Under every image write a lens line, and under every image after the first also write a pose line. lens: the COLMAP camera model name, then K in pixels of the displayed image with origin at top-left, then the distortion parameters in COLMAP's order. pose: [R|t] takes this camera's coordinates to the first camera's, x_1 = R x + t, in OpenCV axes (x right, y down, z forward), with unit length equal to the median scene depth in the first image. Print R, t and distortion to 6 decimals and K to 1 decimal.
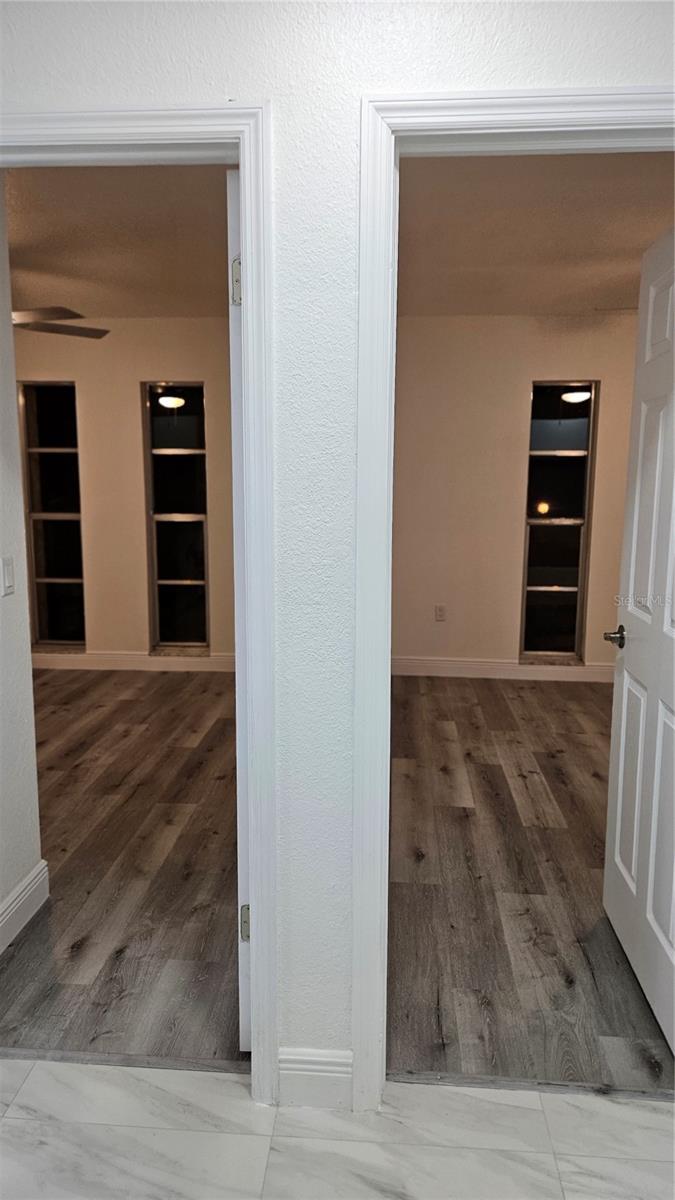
lens RADIAL K [[796.2, 0, 337.5], [0, 796.2, 600.0], [0, 0, 1]] dist [0.079243, -0.070112]
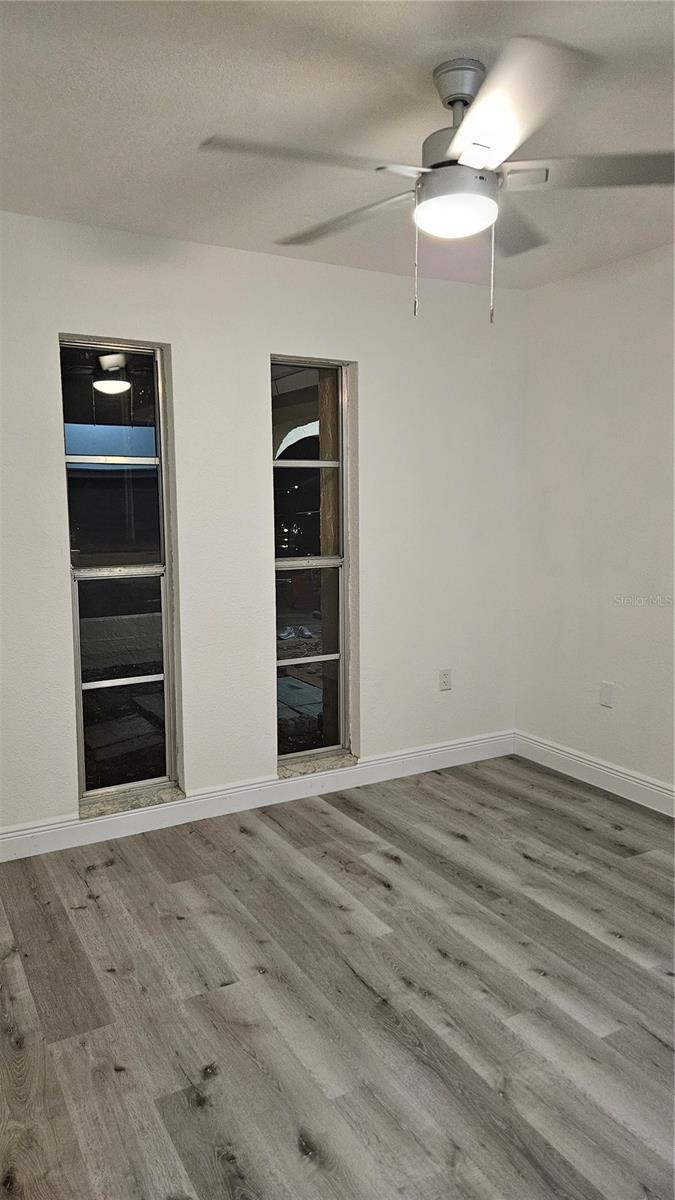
lens RADIAL K [[796.2, 0, 337.5], [0, 796.2, 600.0], [0, 0, 1]] dist [0.079243, -0.070112]
pose [[0.829357, -0.076262, 0.553490, 0.084025], [0.089976, 0.995941, 0.002403, -0.075675], [-0.551426, 0.047808, 0.832853, 0.480935]]
